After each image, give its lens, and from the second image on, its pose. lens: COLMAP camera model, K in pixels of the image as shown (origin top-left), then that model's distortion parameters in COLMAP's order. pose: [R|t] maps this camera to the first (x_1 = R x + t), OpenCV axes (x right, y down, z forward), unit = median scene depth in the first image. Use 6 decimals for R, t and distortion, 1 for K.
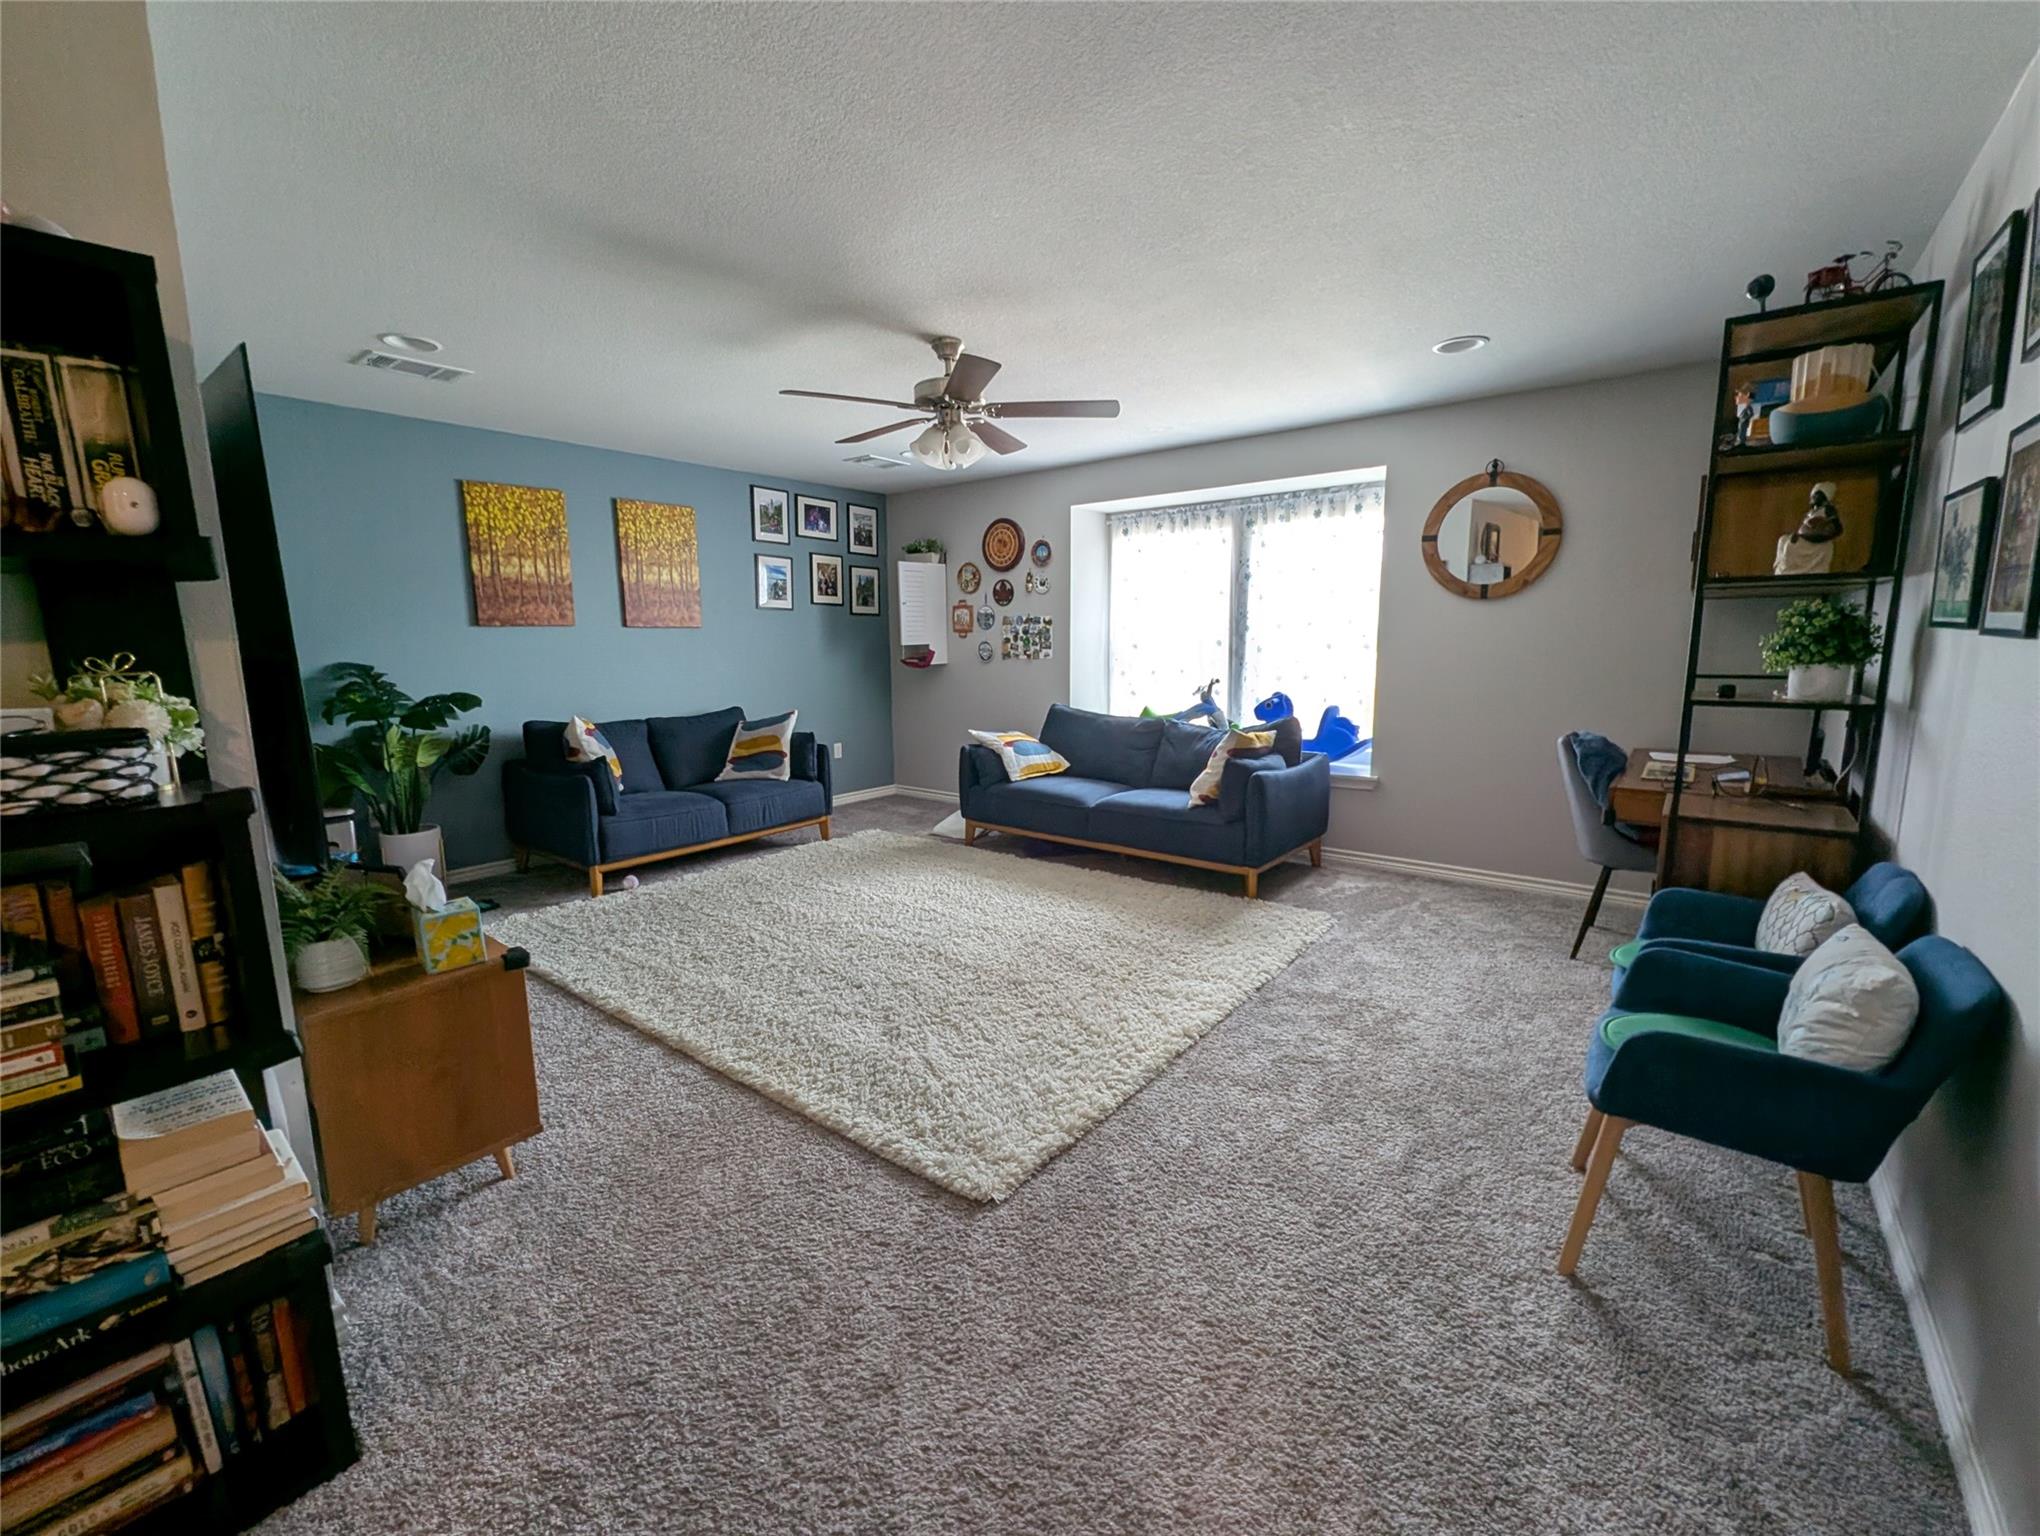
lens RADIAL K [[836.6, 0, 1020.0], [0, 836.6, 768.0], [0, 0, 1]] dist [-0.000831, -0.000050]
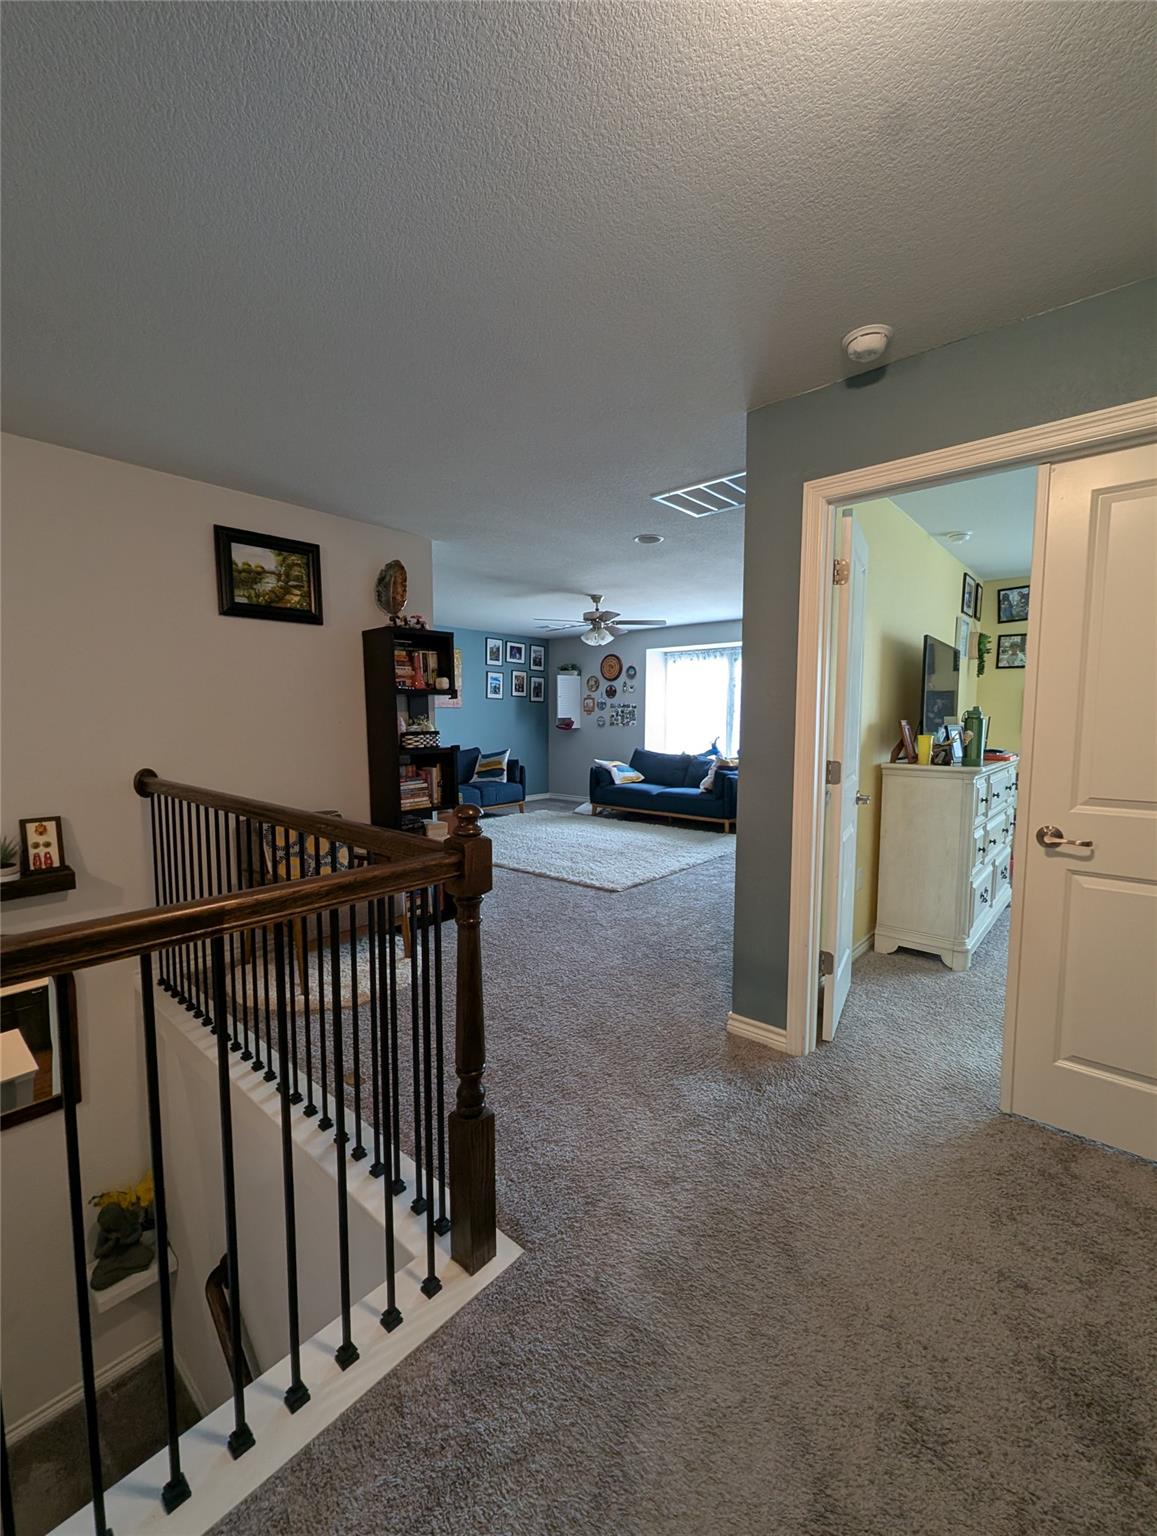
lens RADIAL K [[629.9, 0, 578.5], [0, 629.9, 768.0], [0, 0, 1]] dist [-0.000831, -0.000050]
pose [[0.998792, 0.015879, -0.046509, -0.025719], [-0.019168, 0.997280, -0.071169, 0.075614], [0.045252, 0.071974, 0.996379, -0.466429]]
